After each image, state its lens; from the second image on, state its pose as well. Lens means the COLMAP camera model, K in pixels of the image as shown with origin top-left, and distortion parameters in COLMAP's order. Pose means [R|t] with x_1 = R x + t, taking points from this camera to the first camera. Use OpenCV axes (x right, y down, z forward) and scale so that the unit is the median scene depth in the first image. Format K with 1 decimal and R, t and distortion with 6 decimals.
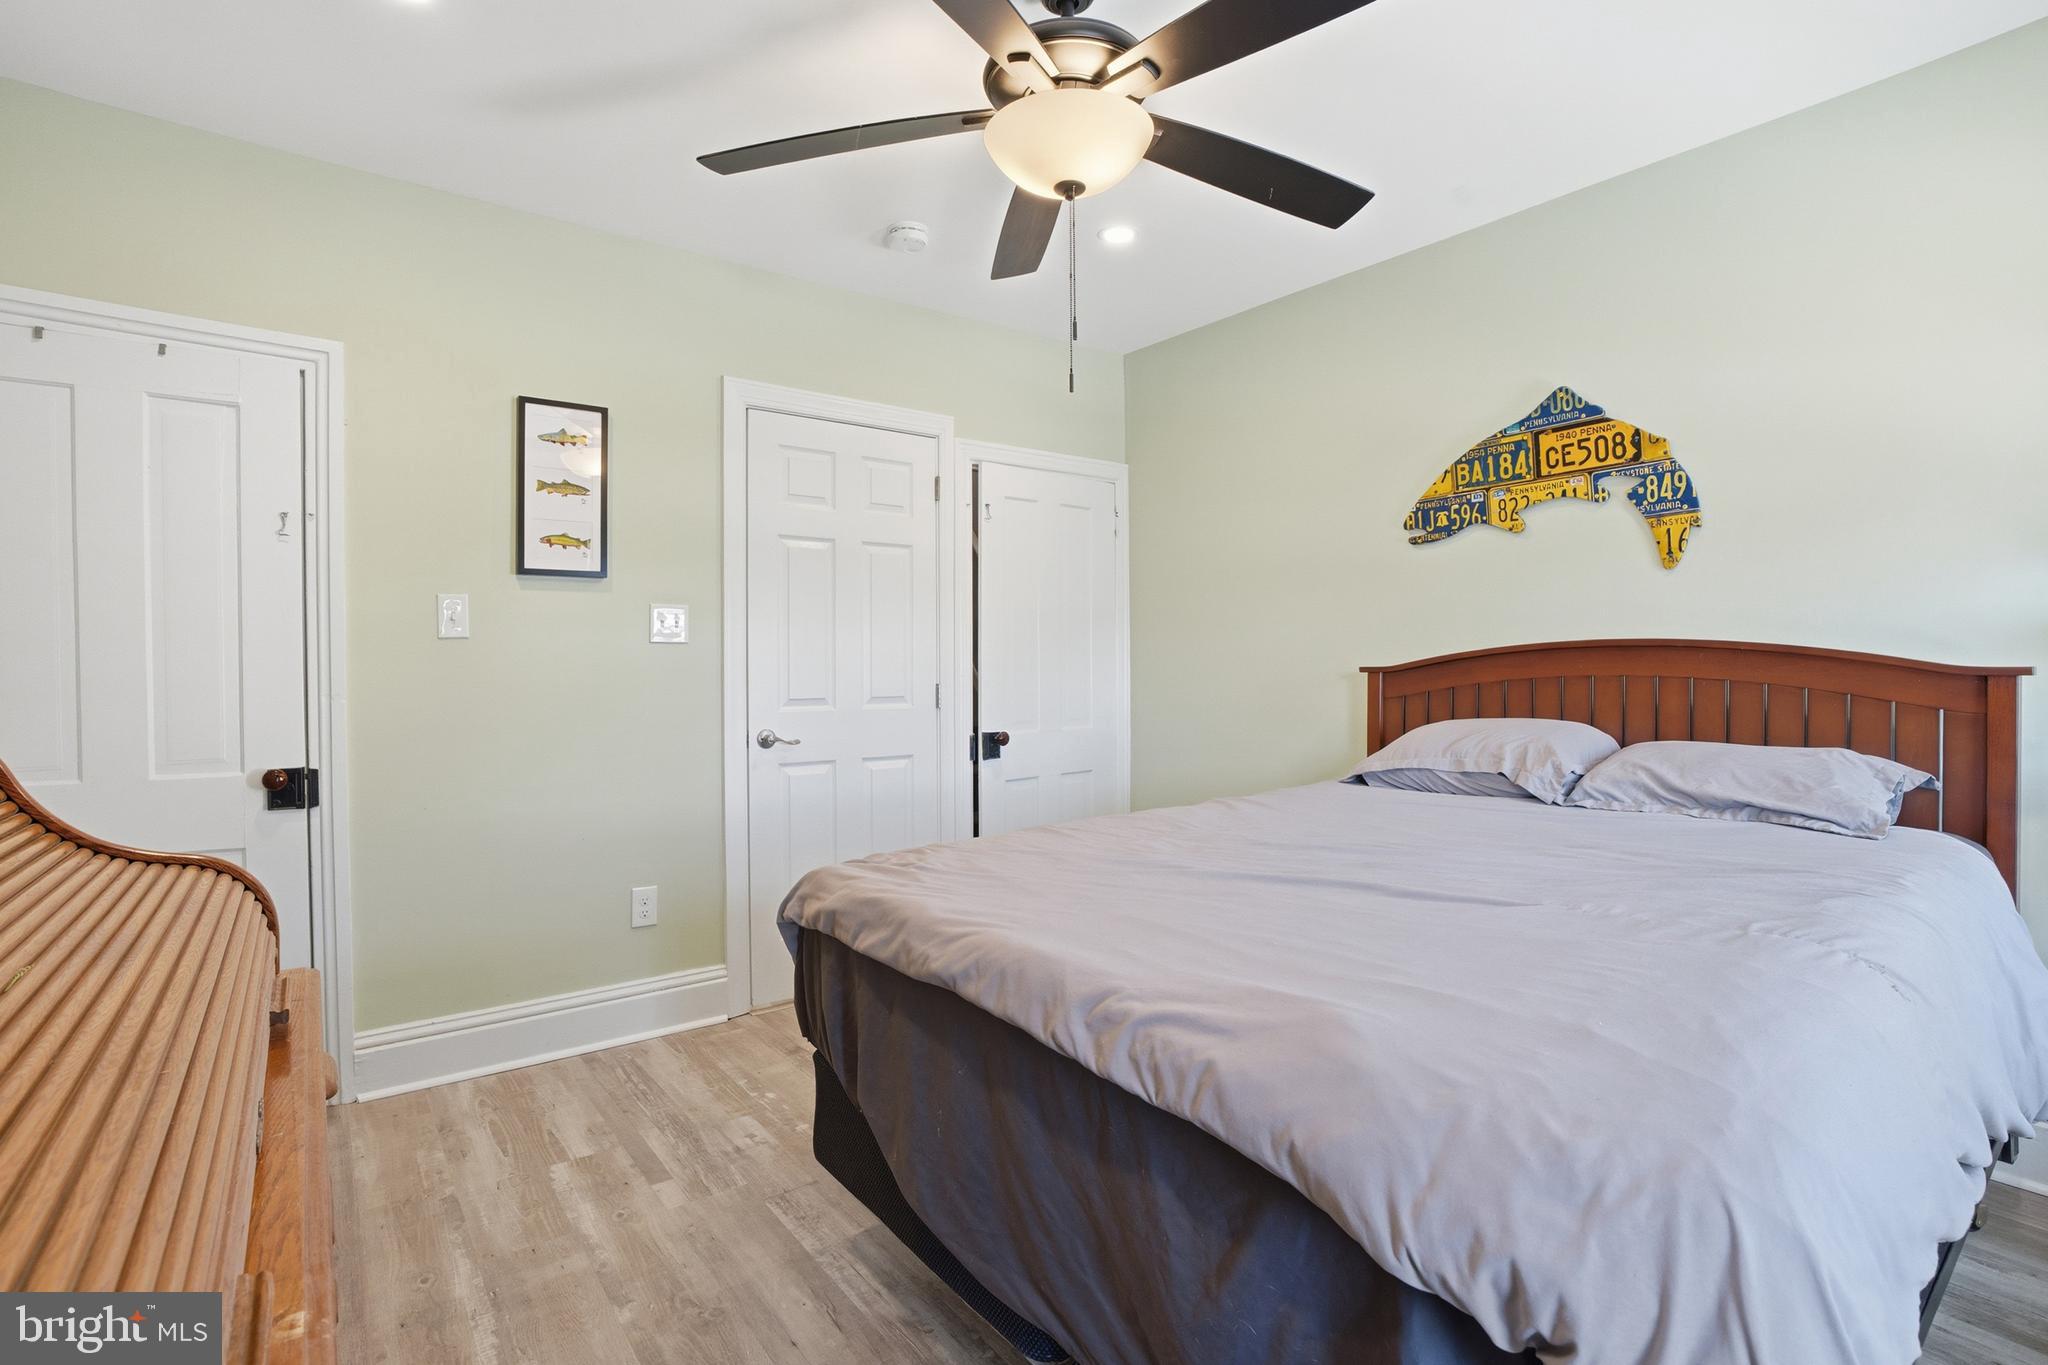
lens RADIAL K [[941.8, 0, 1025.8], [0, 941.8, 671.9], [0, 0, 1]] dist [-0.072687, 0.031508]
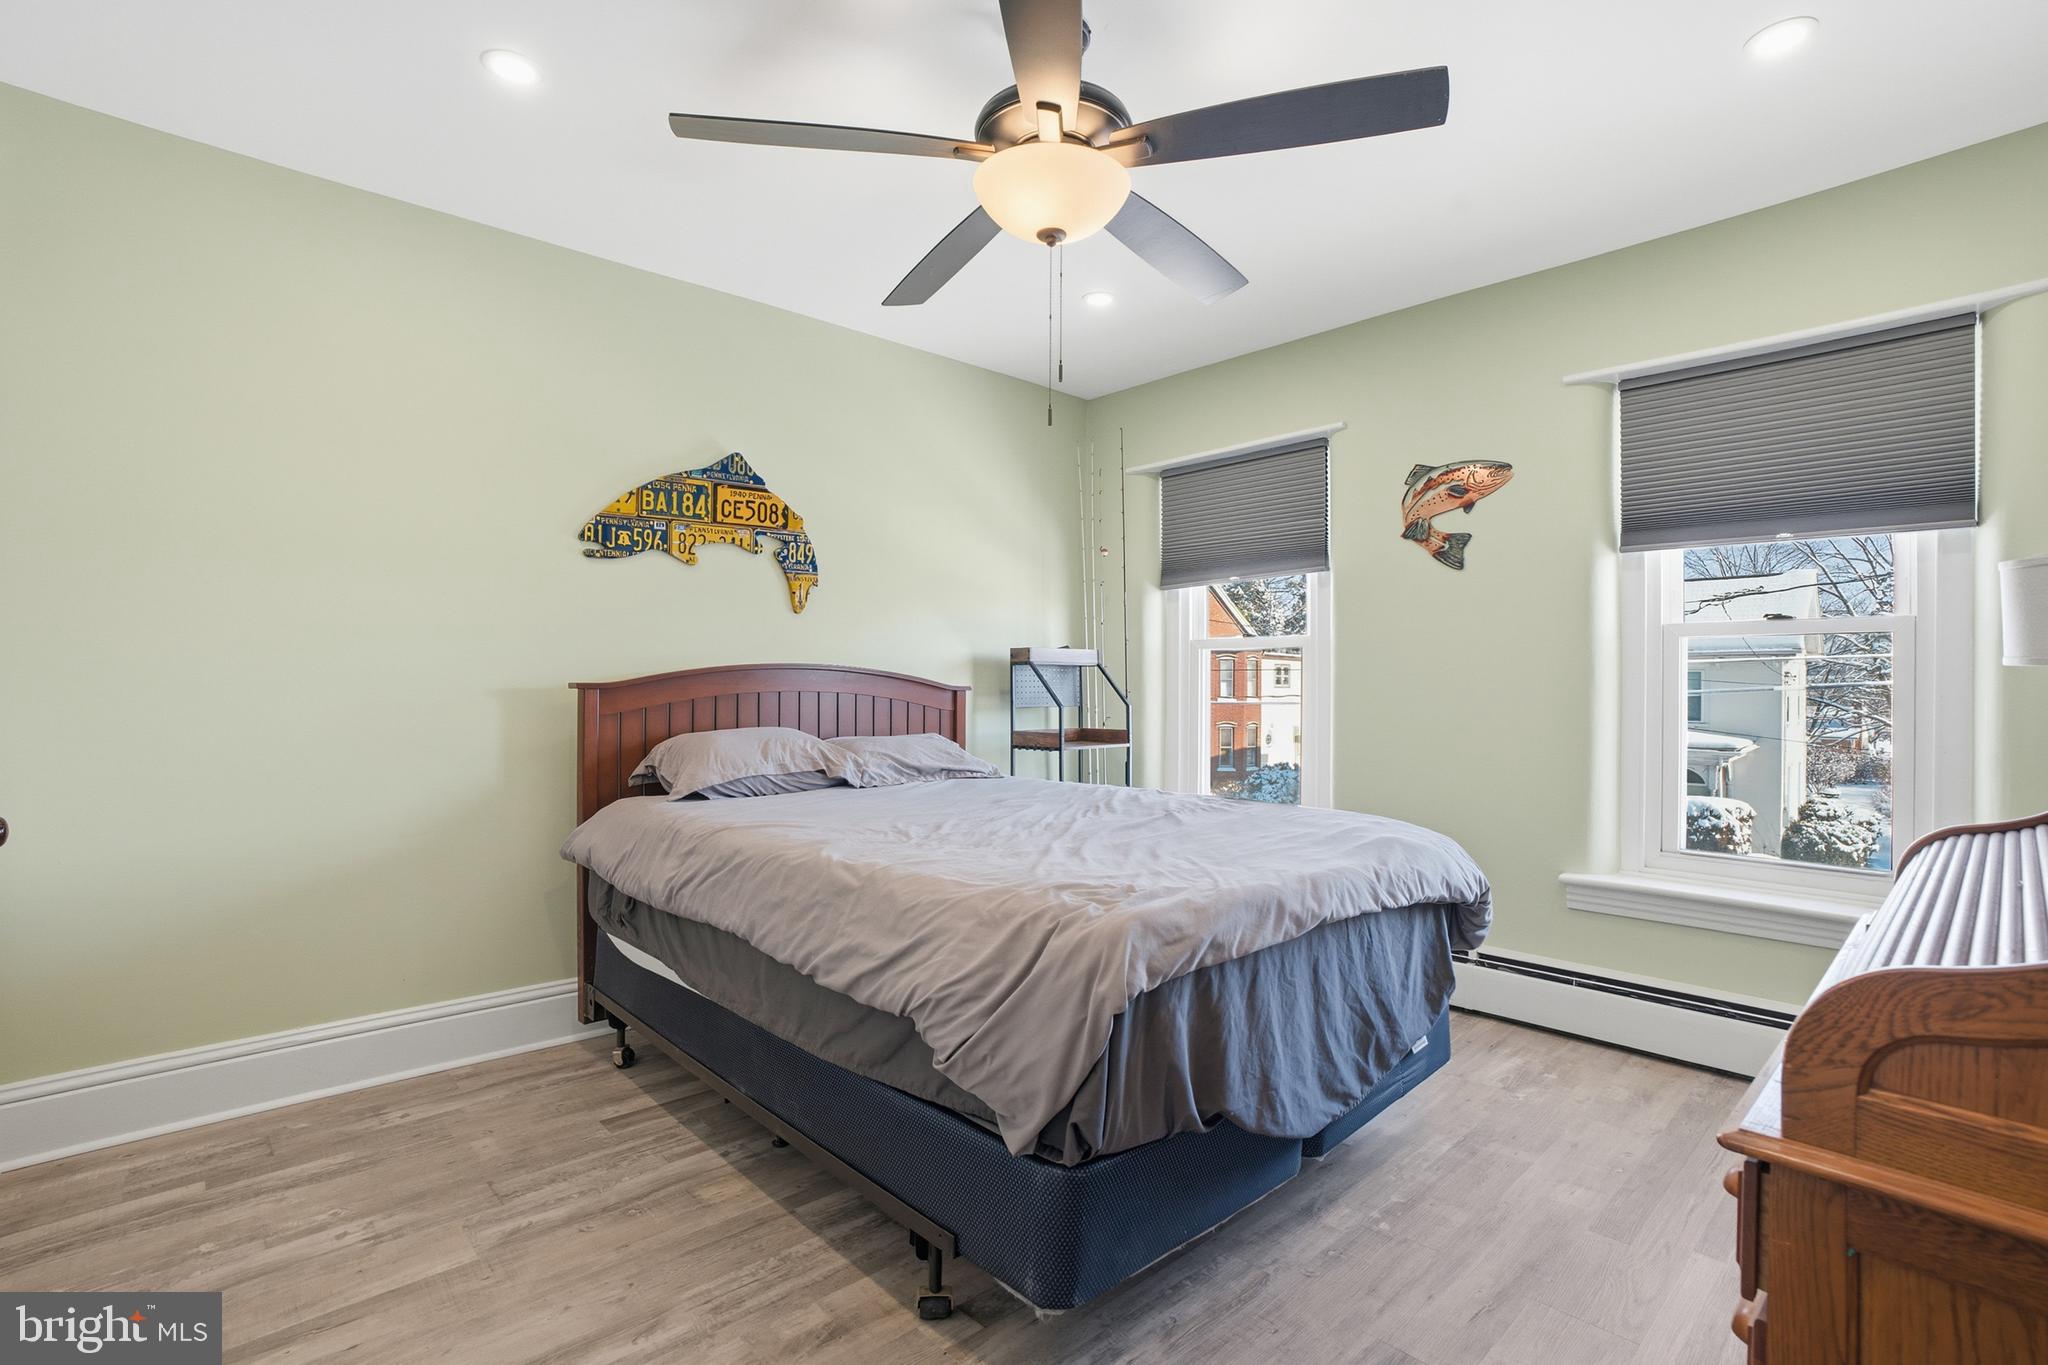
lens RADIAL K [[941.8, 0, 1025.8], [0, 941.8, 671.9], [0, 0, 1]] dist [-0.072687, 0.031508]
pose [[-0.086401, 0.015638, 0.996138, -0.643628], [0.000919, 0.999878, -0.015617, -0.002079], [-0.996260, -0.000434, -0.086404, 0.698694]]
